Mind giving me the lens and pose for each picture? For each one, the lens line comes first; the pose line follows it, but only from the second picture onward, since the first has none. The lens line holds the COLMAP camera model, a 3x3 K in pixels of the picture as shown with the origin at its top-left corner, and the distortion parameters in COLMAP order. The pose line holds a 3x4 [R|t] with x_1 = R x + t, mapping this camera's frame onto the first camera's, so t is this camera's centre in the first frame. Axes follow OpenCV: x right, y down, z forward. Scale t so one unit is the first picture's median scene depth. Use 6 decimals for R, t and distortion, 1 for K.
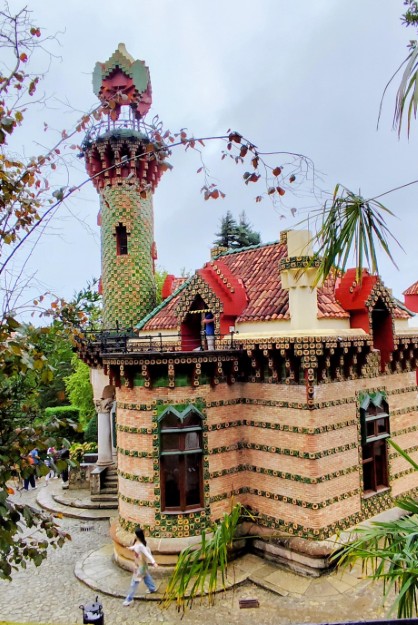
lens RADIAL K [[529.0, 0, 208.9], [0, 529.0, 312.2], [0, 0, 1]] dist [-0.016665, -0.009627]
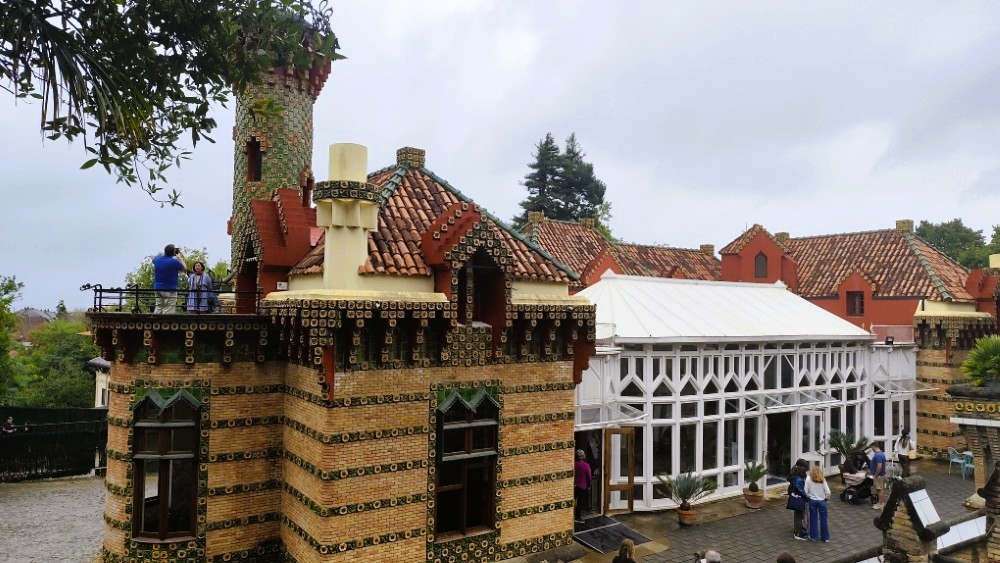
lens RADIAL K [[694.7, 0, 499.8], [0, 694.7, 282.9], [0, 0, 1]] dist [-0.001538, -0.007914]
pose [[0.993023, 0.043555, -0.109585, 0.466859], [-0.041519, 0.998921, 0.020798, -0.002934], [0.110373, -0.016103, 0.993760, 0.129968]]
